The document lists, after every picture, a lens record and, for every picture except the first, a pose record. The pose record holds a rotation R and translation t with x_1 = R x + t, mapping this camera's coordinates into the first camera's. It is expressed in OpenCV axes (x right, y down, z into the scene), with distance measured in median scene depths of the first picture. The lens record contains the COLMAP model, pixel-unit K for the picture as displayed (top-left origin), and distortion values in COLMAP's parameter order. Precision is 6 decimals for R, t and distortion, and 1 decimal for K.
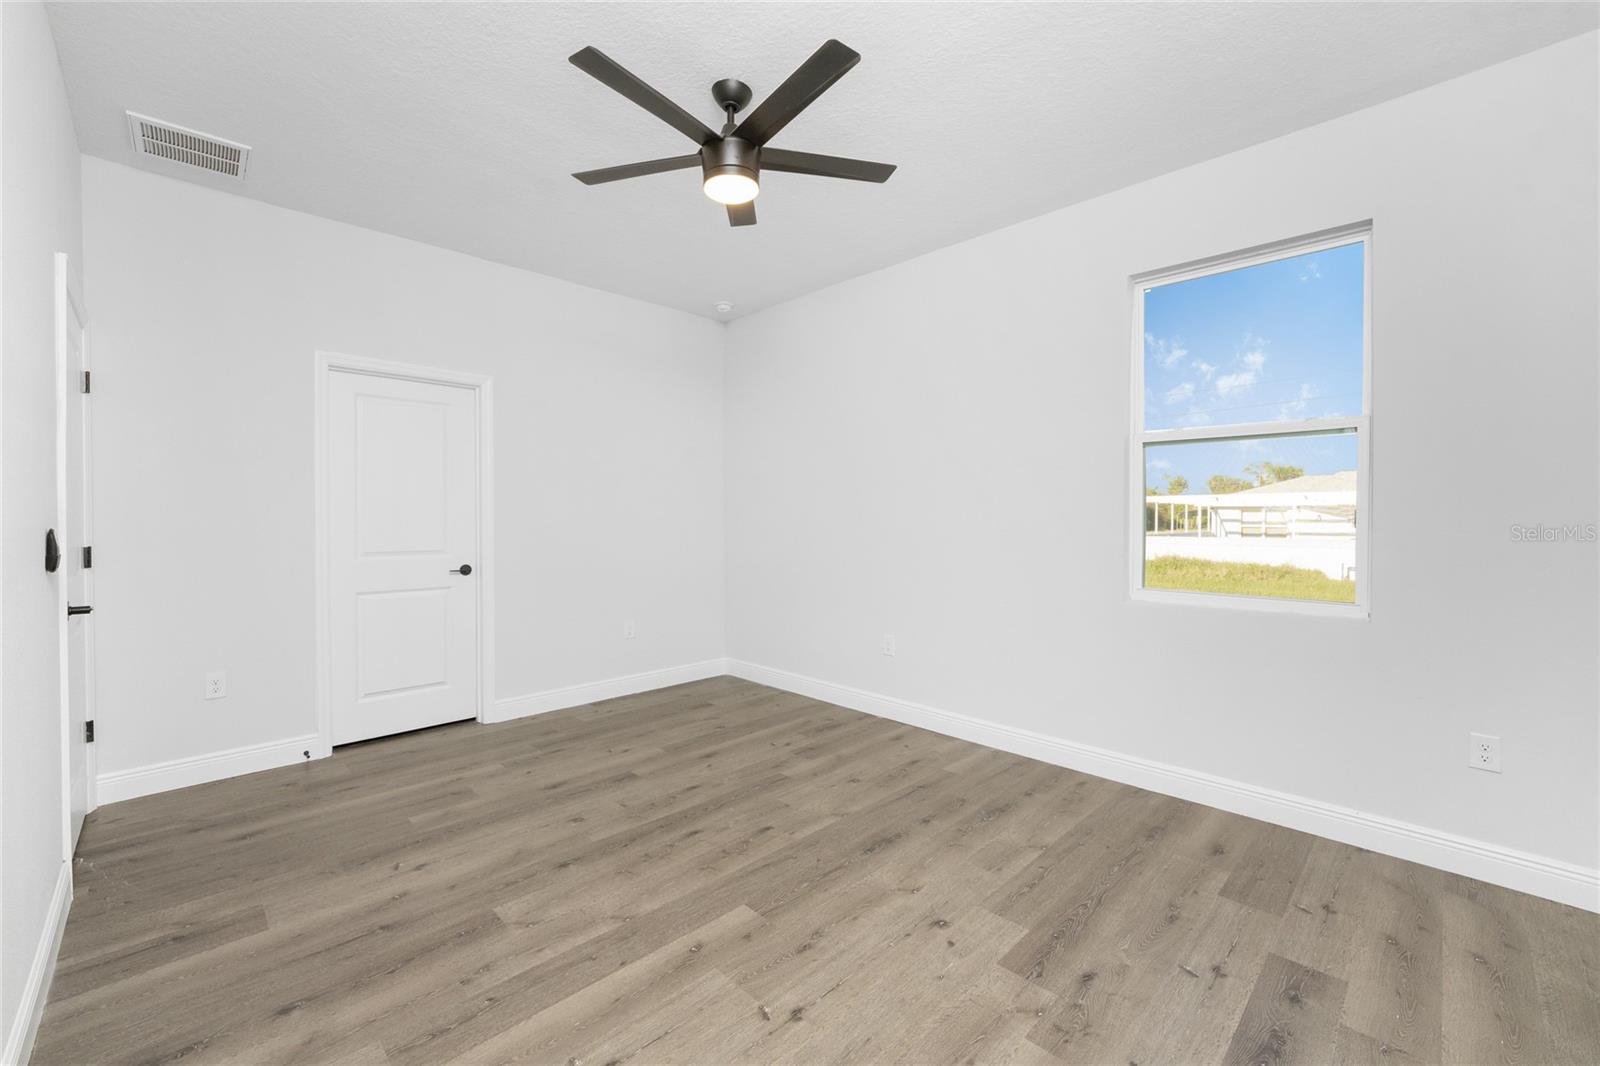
lens RADIAL K [[656.3, 0, 798.3], [0, 656.3, 532.5], [0, 0, 1]] dist [0.000301, 0.000034]
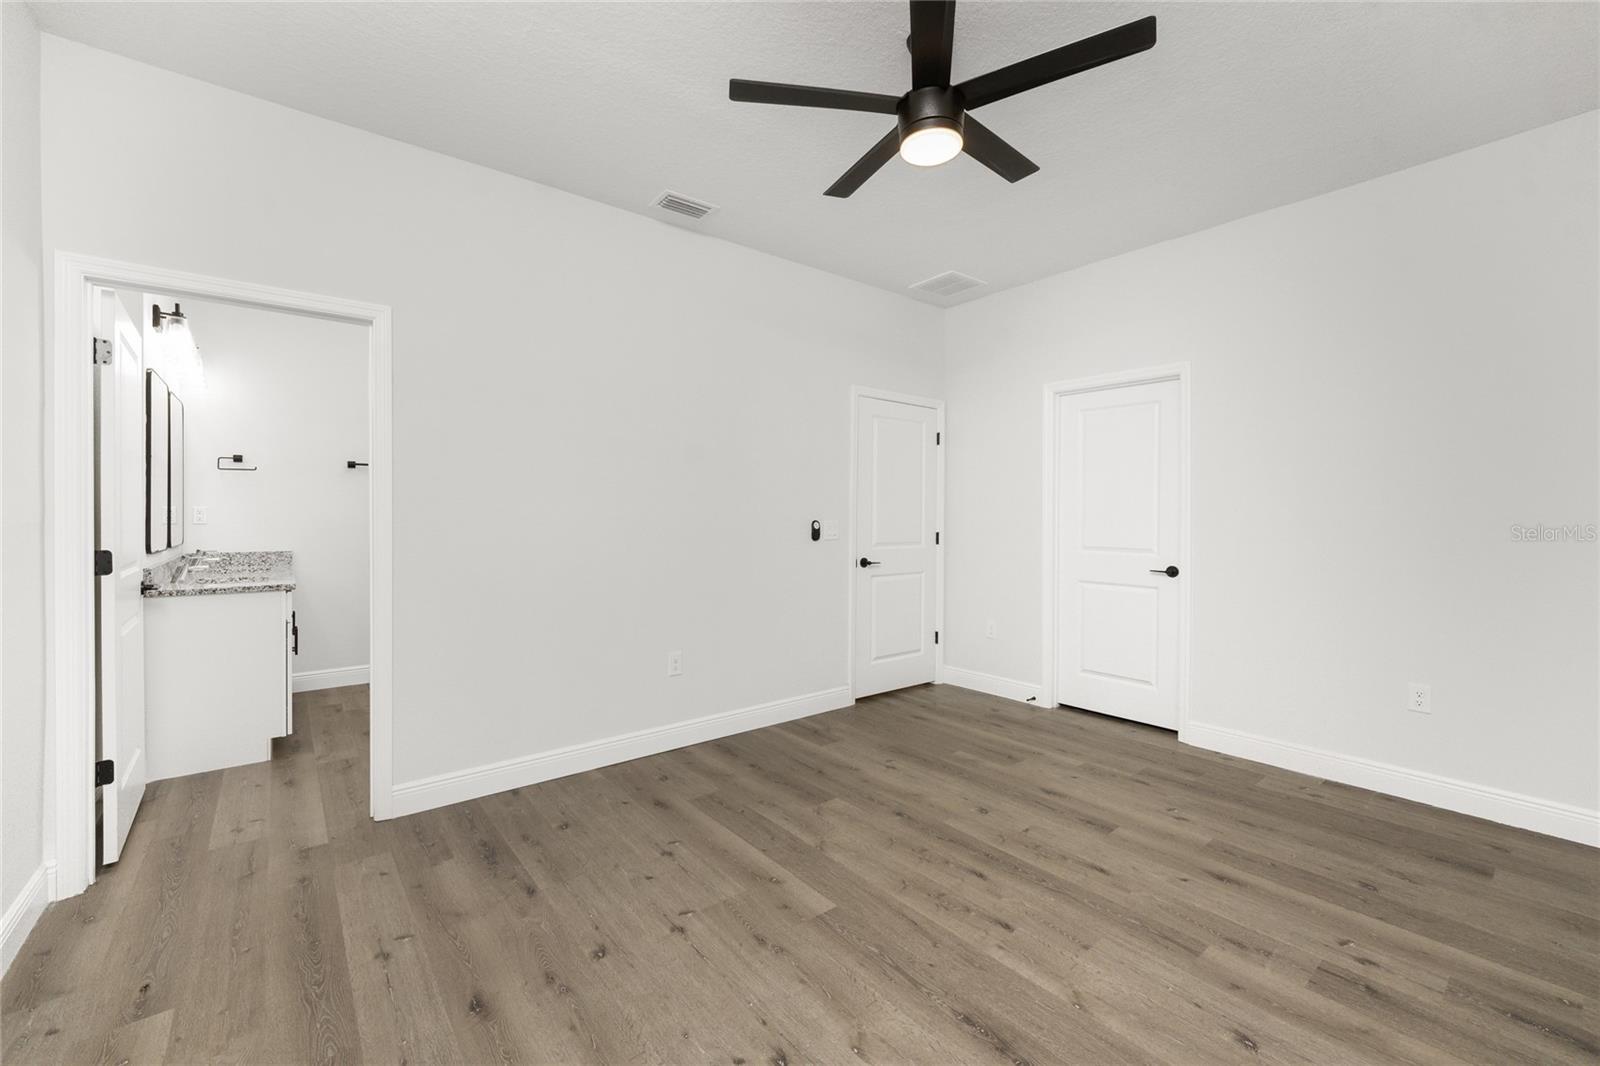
lens RADIAL K [[656.3, 0, 798.3], [0, 656.3, 532.5], [0, 0, 1]] dist [0.000301, 0.000034]
pose [[-0.105811, 0.022739, -0.994126, 0.633938], [-0.023357, 0.999406, 0.025346, -0.013856], [0.994112, 0.025902, -0.105217, 0.731316]]
